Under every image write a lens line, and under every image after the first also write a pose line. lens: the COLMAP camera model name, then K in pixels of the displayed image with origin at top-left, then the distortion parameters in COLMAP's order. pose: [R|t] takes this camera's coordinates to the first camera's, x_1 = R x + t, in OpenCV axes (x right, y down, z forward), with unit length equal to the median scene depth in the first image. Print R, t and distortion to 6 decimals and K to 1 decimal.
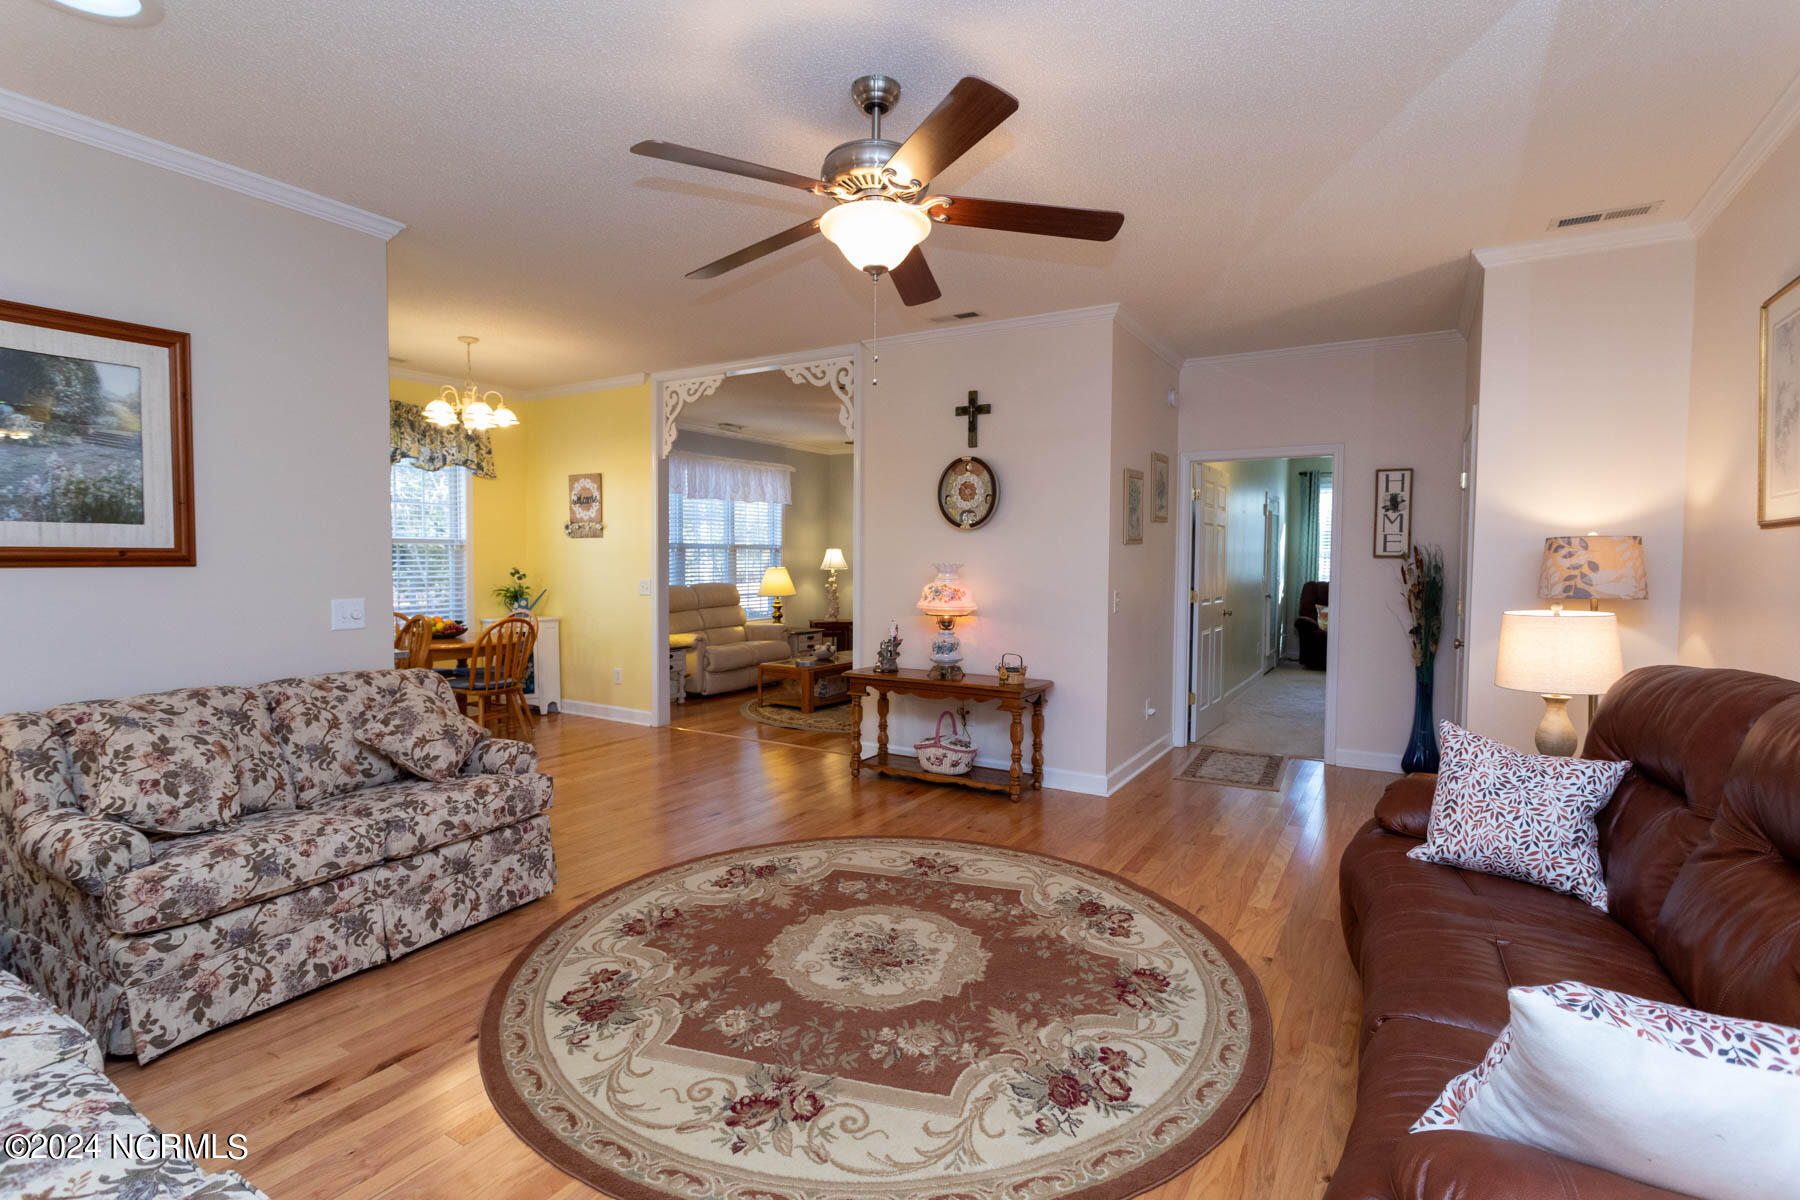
lens RADIAL K [[857.0, 0, 902.3], [0, 857.0, 591.7], [0, 0, 1]] dist [0.000414, 0.000846]
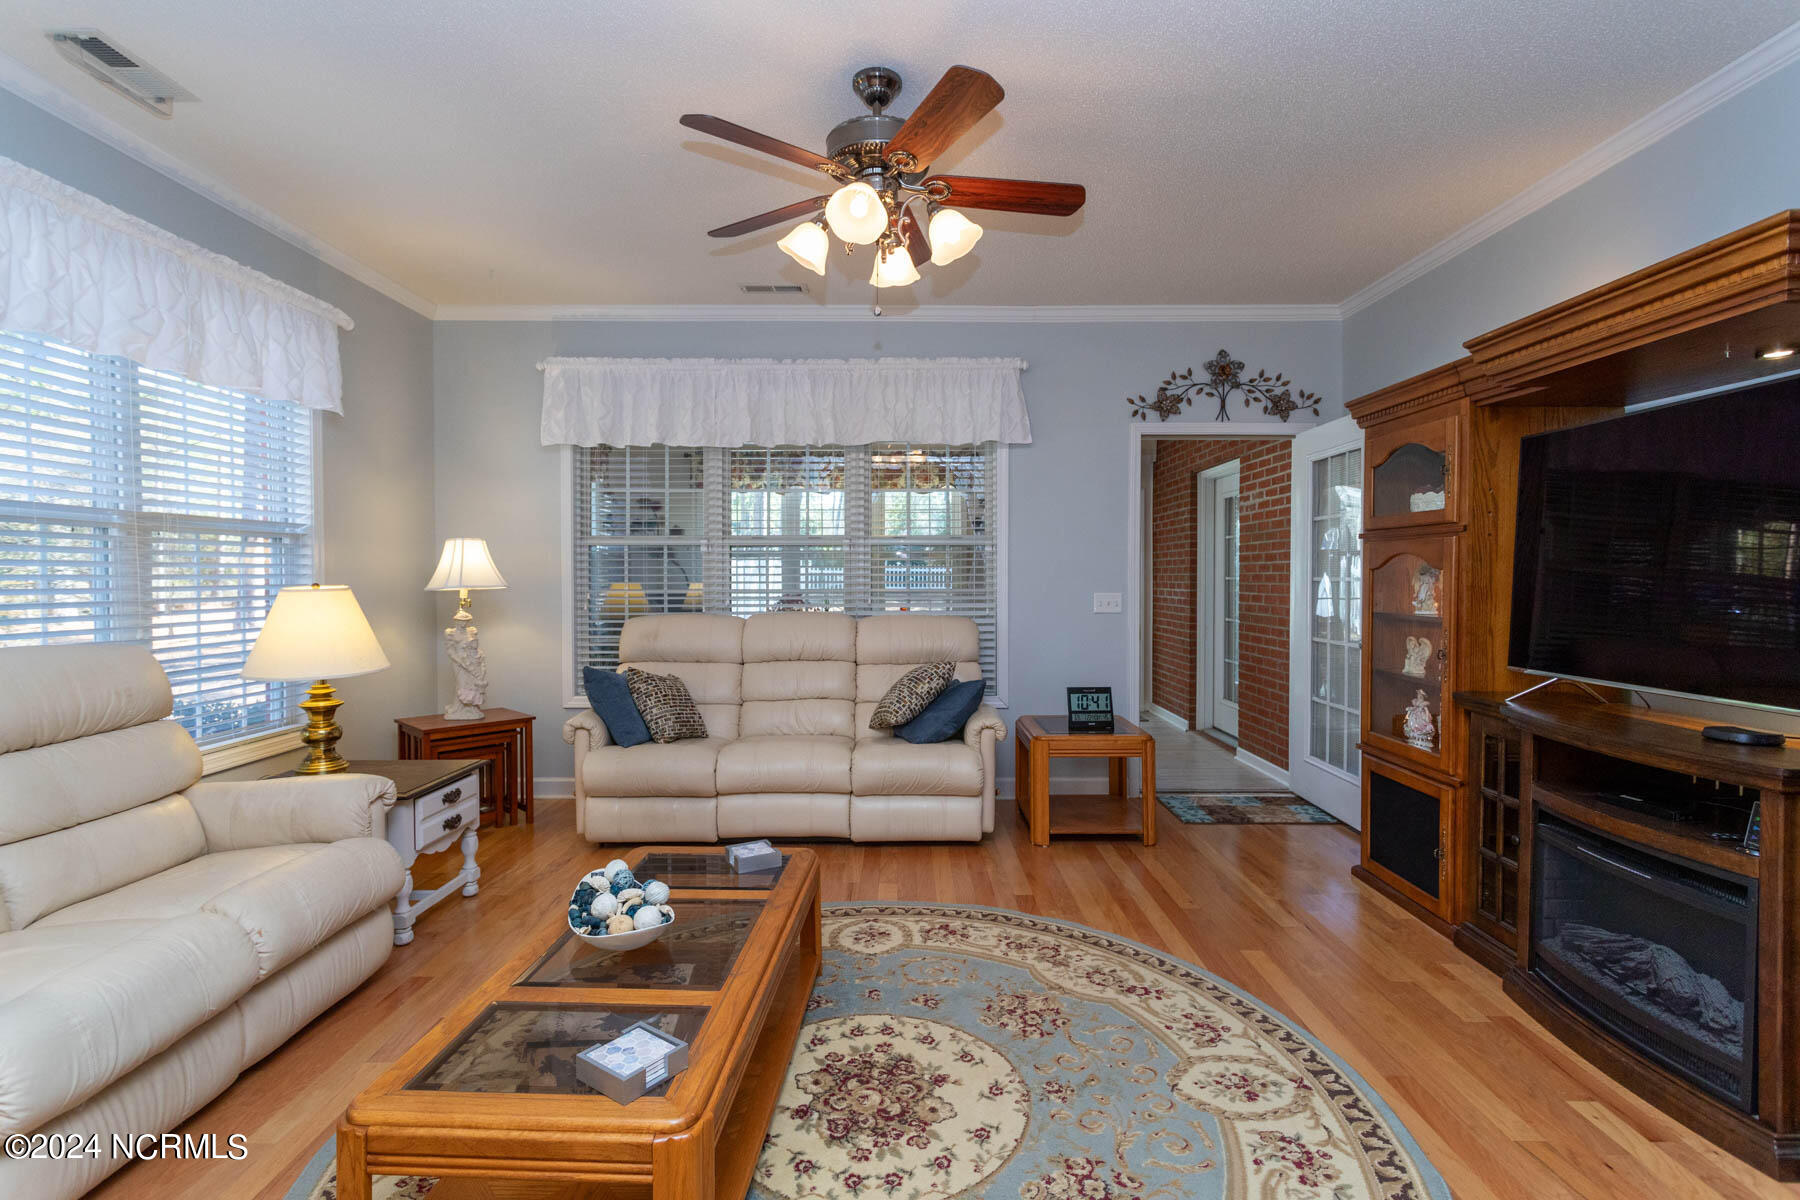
lens RADIAL K [[848.8, 0, 904.6], [0, 848.8, 591.6], [0, 0, 1]] dist [0.000945, 0.001494]
pose [[0.855935, -0.015660, 0.516846, -0.307748], [0.026424, 0.999560, -0.013473, -0.040144], [-0.516408, 0.025189, 0.855972, 1.540284]]
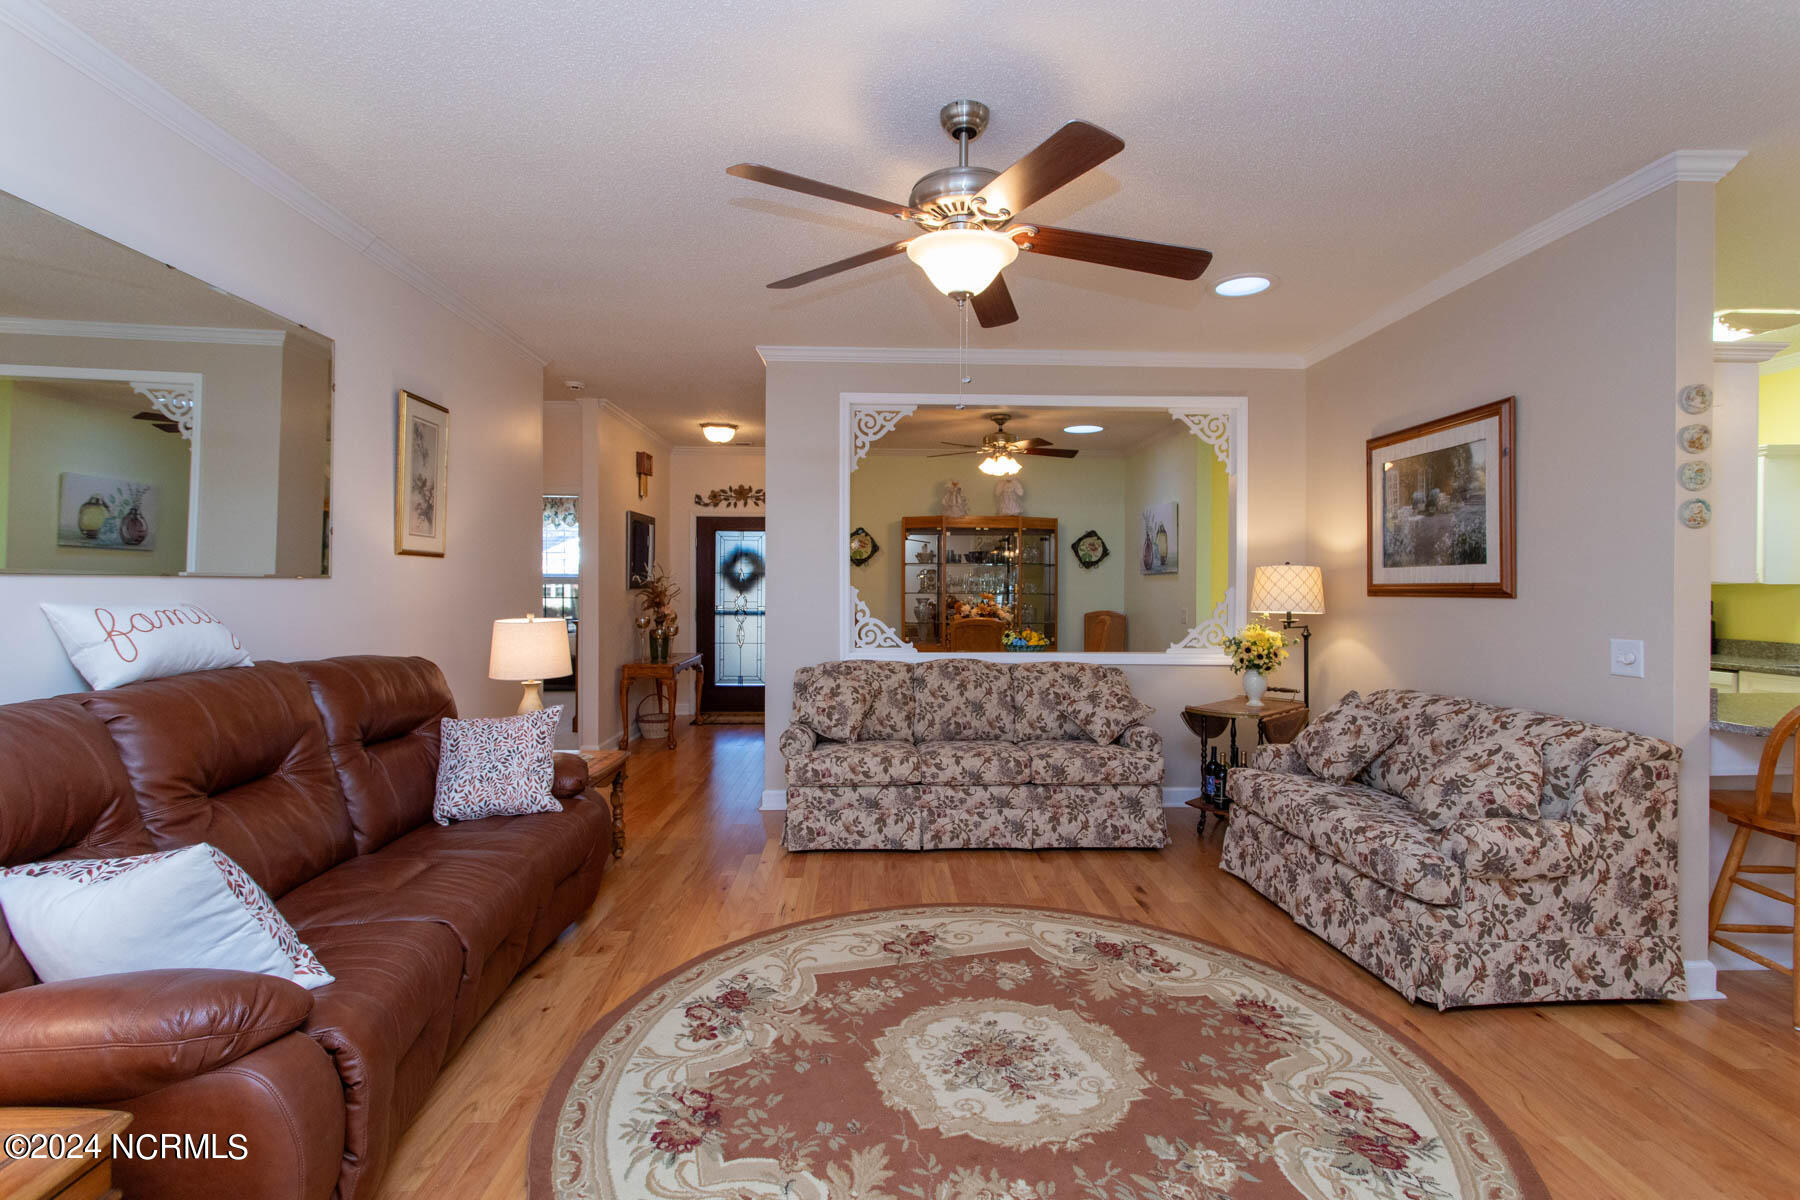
lens RADIAL K [[848.8, 0, 904.6], [0, 848.8, 591.6], [0, 0, 1]] dist [0.000945, 0.001494]
pose [[-0.835896, -0.006421, -0.548850, 0.377511], [-0.031487, 0.998846, 0.036269, -0.043301], [0.547984, 0.047599, -0.835133, 1.206649]]
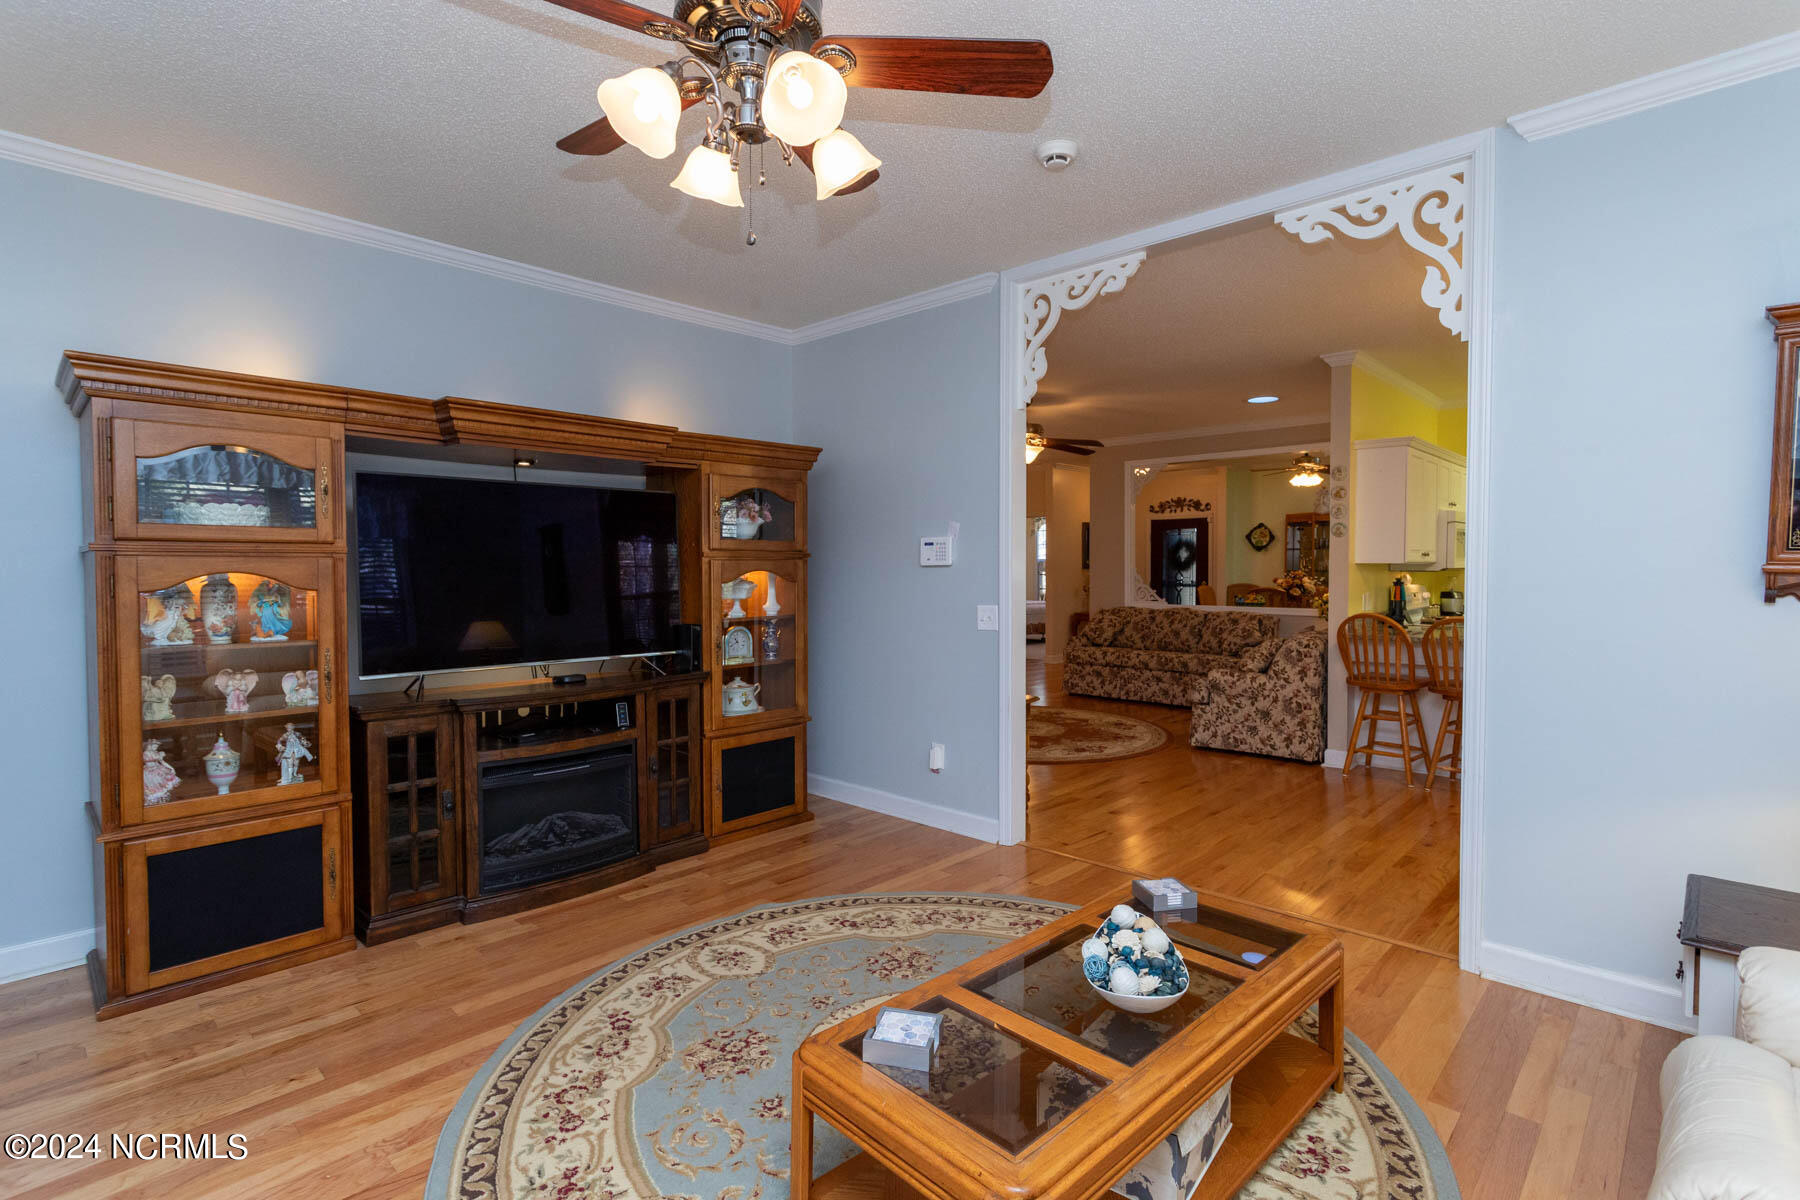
lens RADIAL K [[857.0, 0, 902.3], [0, 857.0, 591.7], [0, 0, 1]] dist [0.000414, 0.000846]
pose [[-0.977038, -0.008664, 0.212888, -0.163553], [0.006520, 0.997489, 0.070516, -0.107140], [-0.212965, 0.070284, -0.974529, 2.575649]]
